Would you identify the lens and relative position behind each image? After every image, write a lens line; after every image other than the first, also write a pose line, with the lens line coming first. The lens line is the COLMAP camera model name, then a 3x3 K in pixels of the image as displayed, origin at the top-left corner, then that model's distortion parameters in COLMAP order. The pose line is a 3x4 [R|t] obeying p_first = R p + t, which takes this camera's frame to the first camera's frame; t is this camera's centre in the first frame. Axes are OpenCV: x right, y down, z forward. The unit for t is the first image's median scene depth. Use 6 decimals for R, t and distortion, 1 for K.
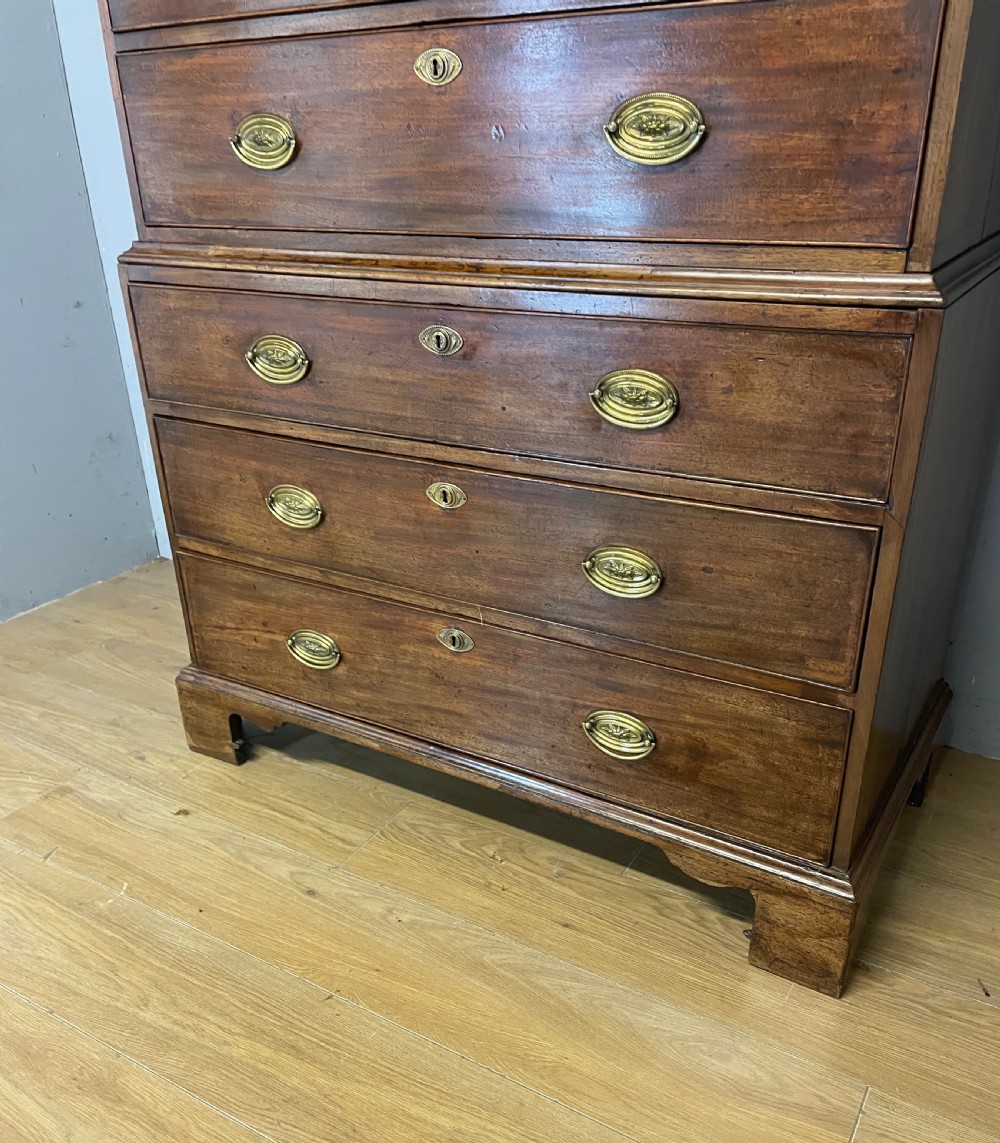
lens RADIAL K [[1002.7, 0, 496.7], [0, 1002.7, 666.2], [0, 0, 1]] dist [0.093207, -0.117118]
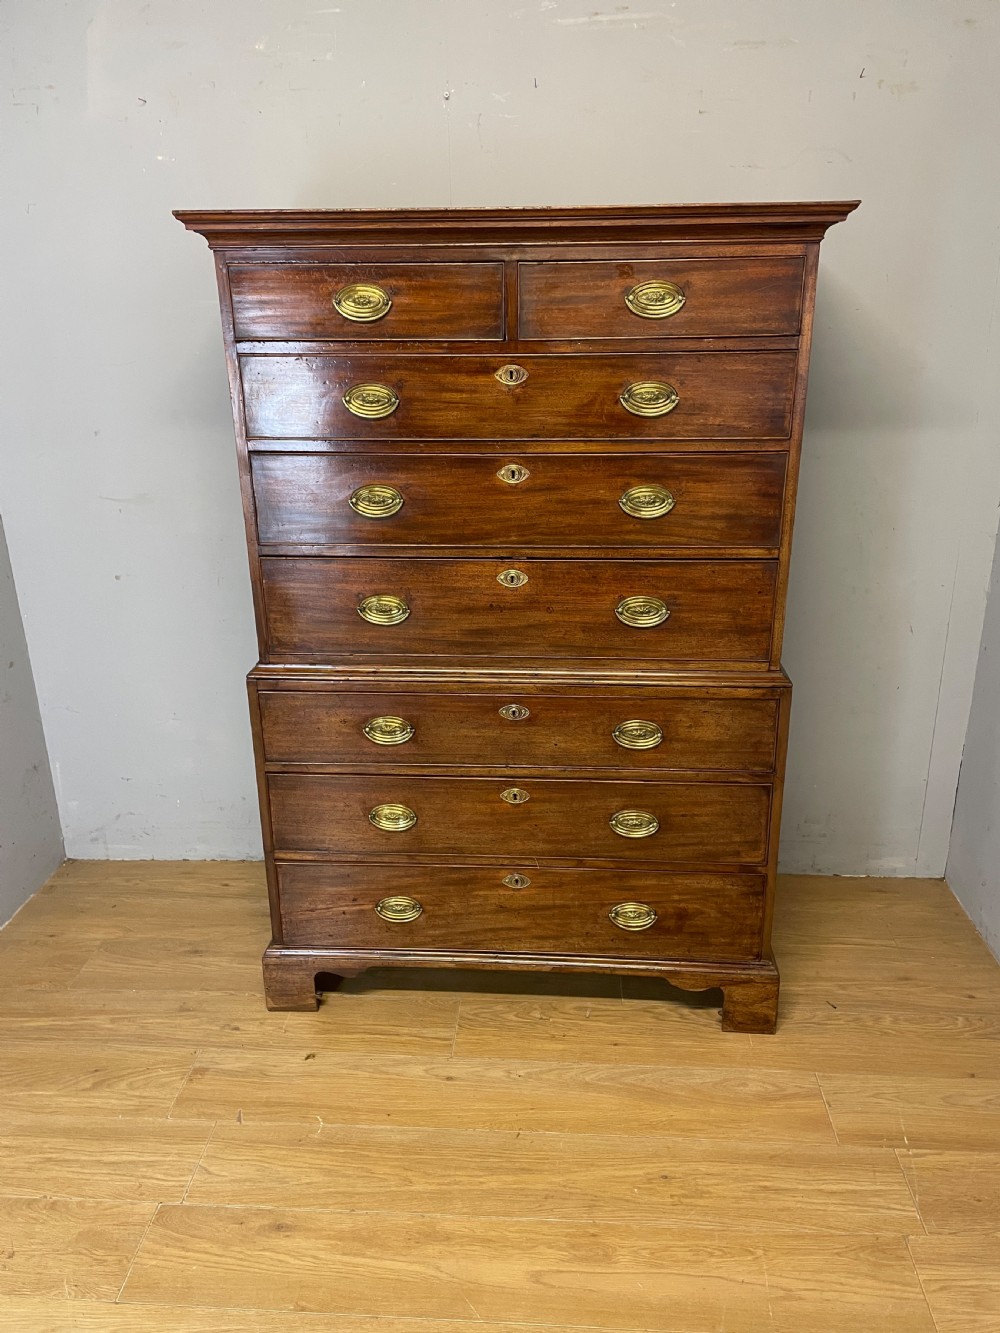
lens RADIAL K [[999.3, 0, 505.5], [0, 999.3, 672.6], [0, 0, 1]] dist [0.096878, -0.123012]
pose [[0.886383, -0.144754, 0.439741, -0.758595], [0.204405, 0.974630, -0.091189, -0.222294], [-0.415384, 0.170714, 0.893483, -0.492929]]
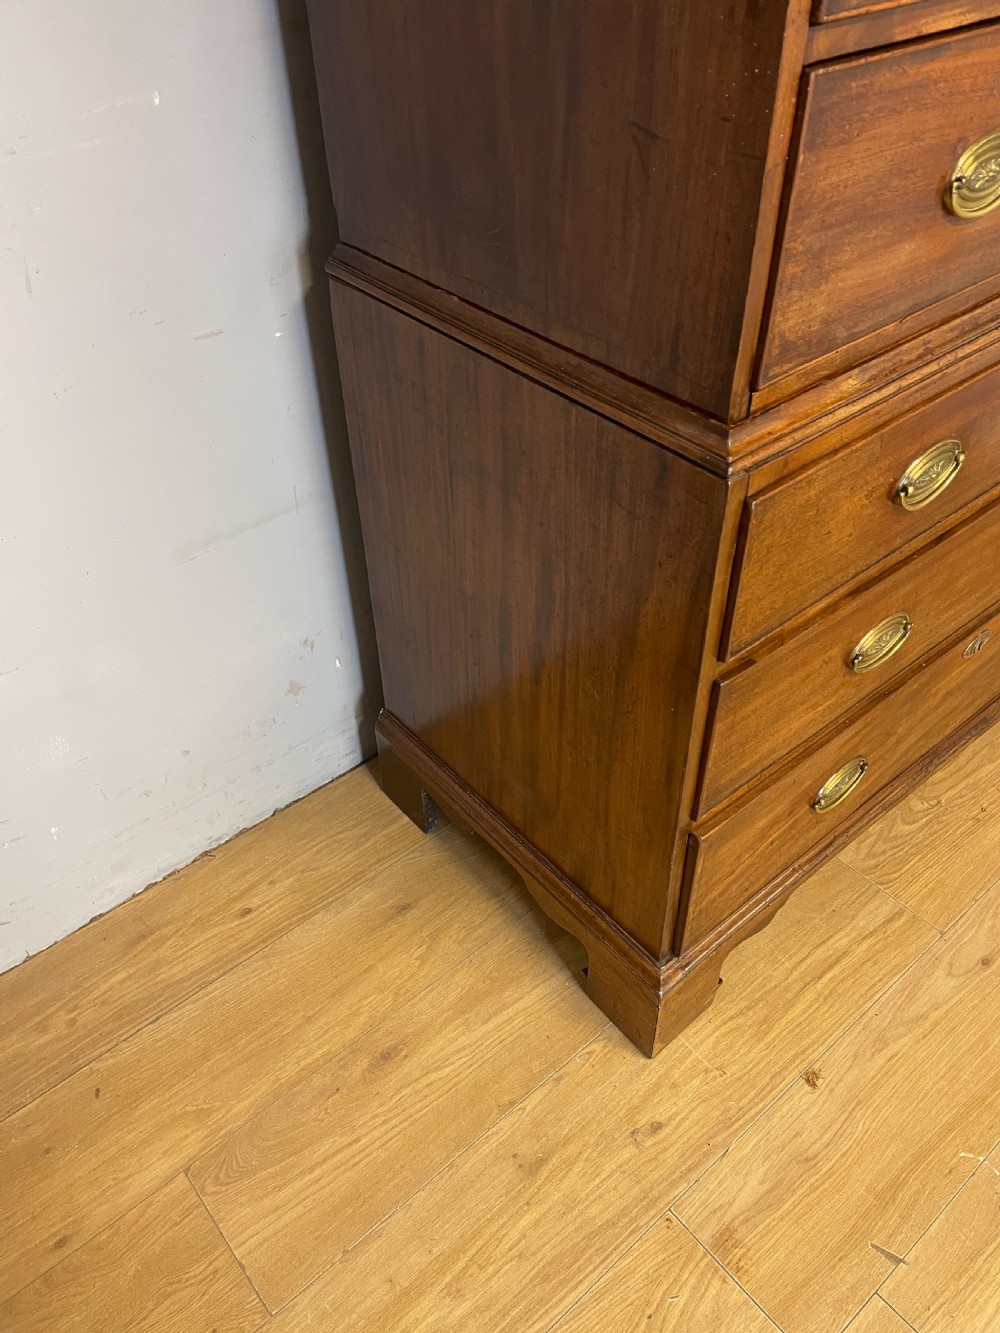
lens RADIAL K [[1007.2, 0, 494.4], [0, 1007.2, 677.2], [0, 0, 1]] dist [0.089490, -0.113036]
pose [[0.326751, -0.618563, 0.714572, -0.950129], [0.449885, 0.766717, 0.457983, -0.686068], [-0.831166, 0.171829, 0.528808, 0.947023]]
